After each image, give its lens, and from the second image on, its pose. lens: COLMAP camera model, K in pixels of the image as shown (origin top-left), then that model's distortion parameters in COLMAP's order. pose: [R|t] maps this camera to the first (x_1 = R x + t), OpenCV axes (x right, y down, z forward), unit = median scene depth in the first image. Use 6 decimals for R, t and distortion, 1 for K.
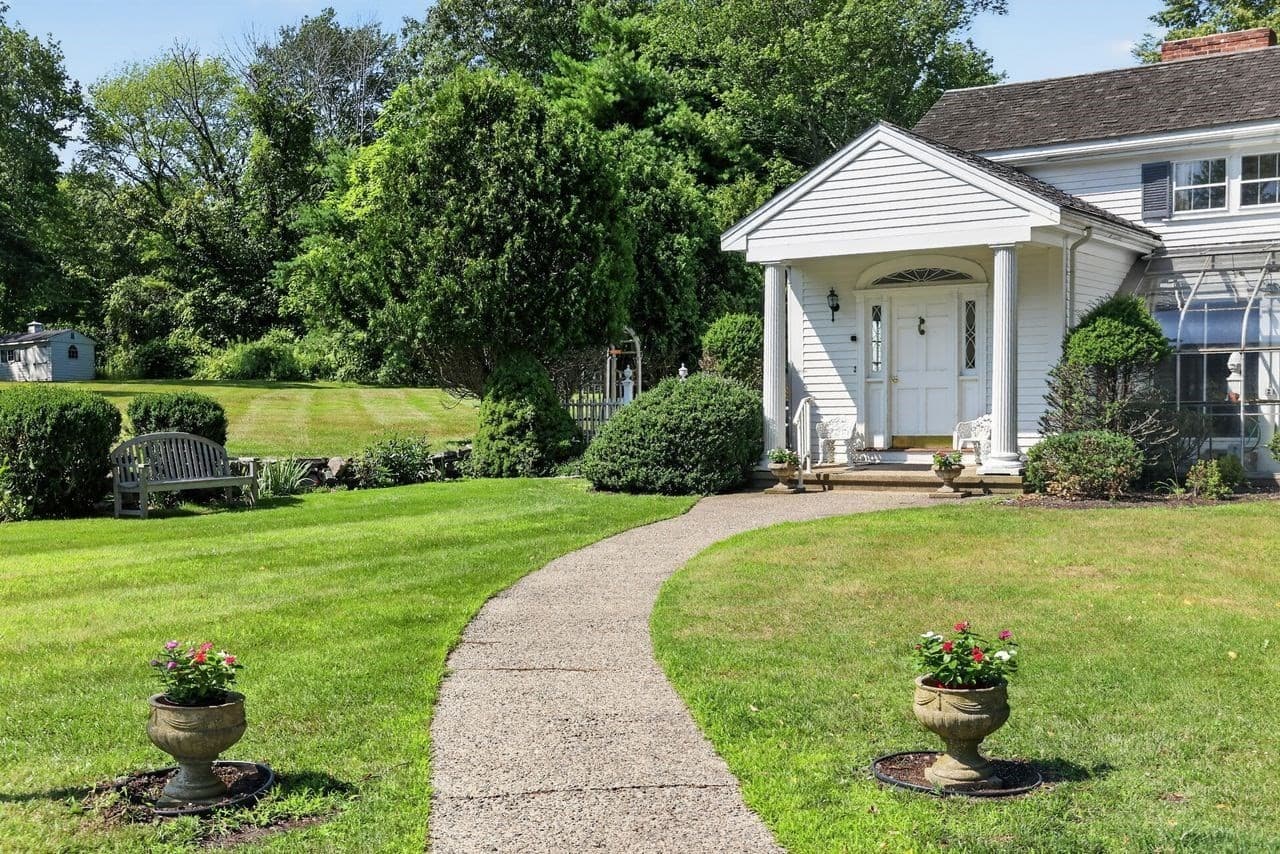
lens RADIAL K [[1679.6, 0, 640.0], [0, 1679.6, 427.0], [0, 0, 1]] dist [0.209973, 0.020244]
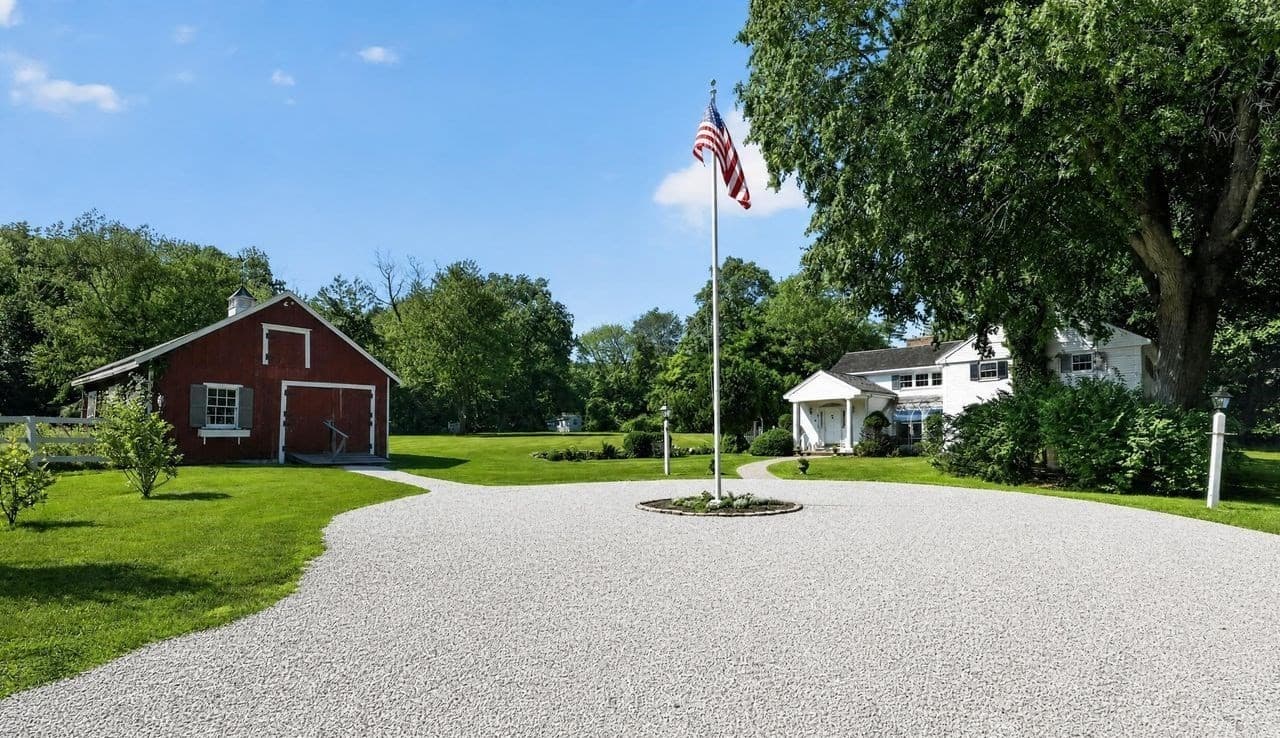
lens RADIAL K [[630.4, 0, 665.9], [0, 630.4, 423.3], [0, 0, 1]] dist [0.001001, -0.000670]
pose [[0.988632, -0.000430, -0.150356, -0.003637], [-0.005778, 0.999149, -0.040847, 0.019296], [0.150245, 0.041252, 0.987788, -0.518313]]
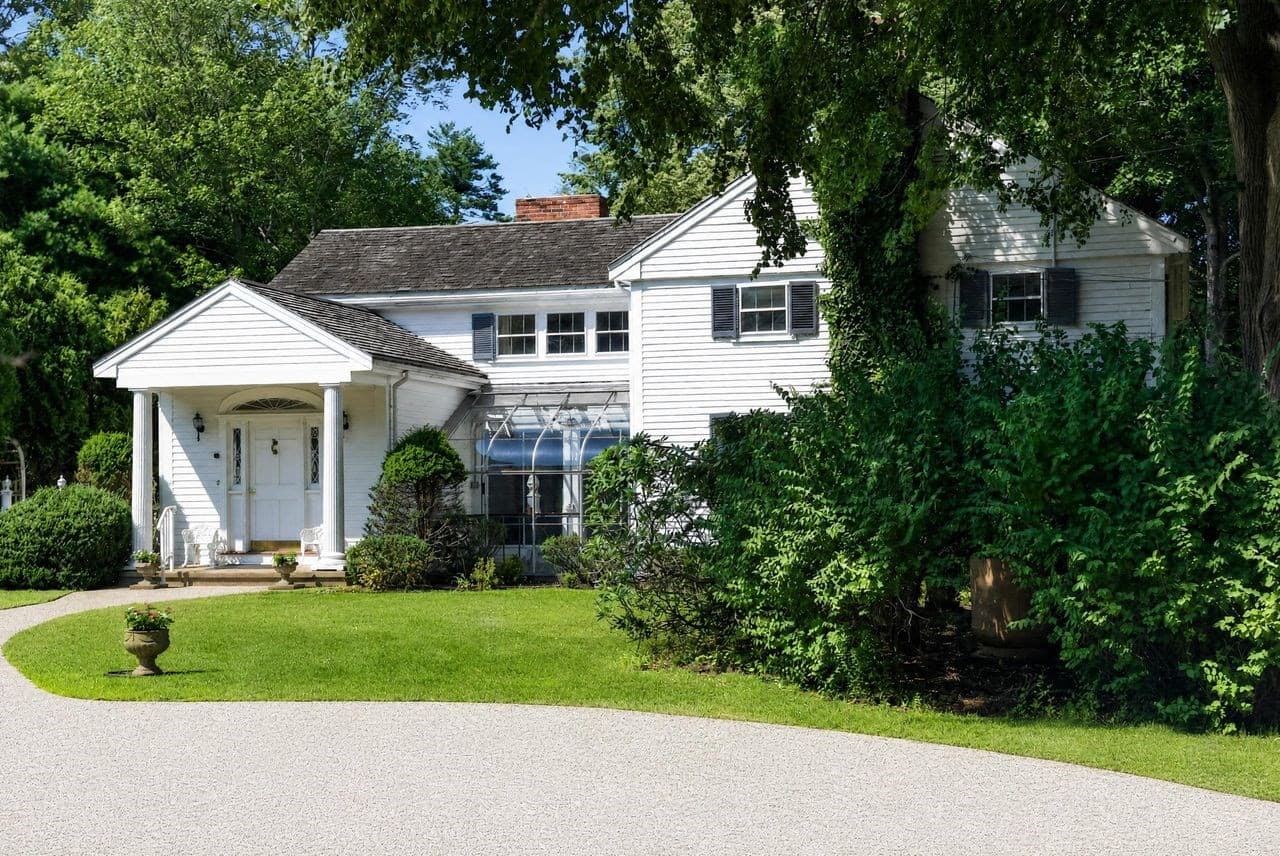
lens RADIAL K [[2031.9, 0, 638.6], [0, 2031.9, 503.8], [0, 0, 1]] dist [0.211305, 0.056039]
pose [[0.960990, 0.009378, 0.276422, 0.015288], [-0.002815, 0.999705, -0.024131, 0.011977], [-0.276567, 0.022411, 0.960733, -0.388069]]
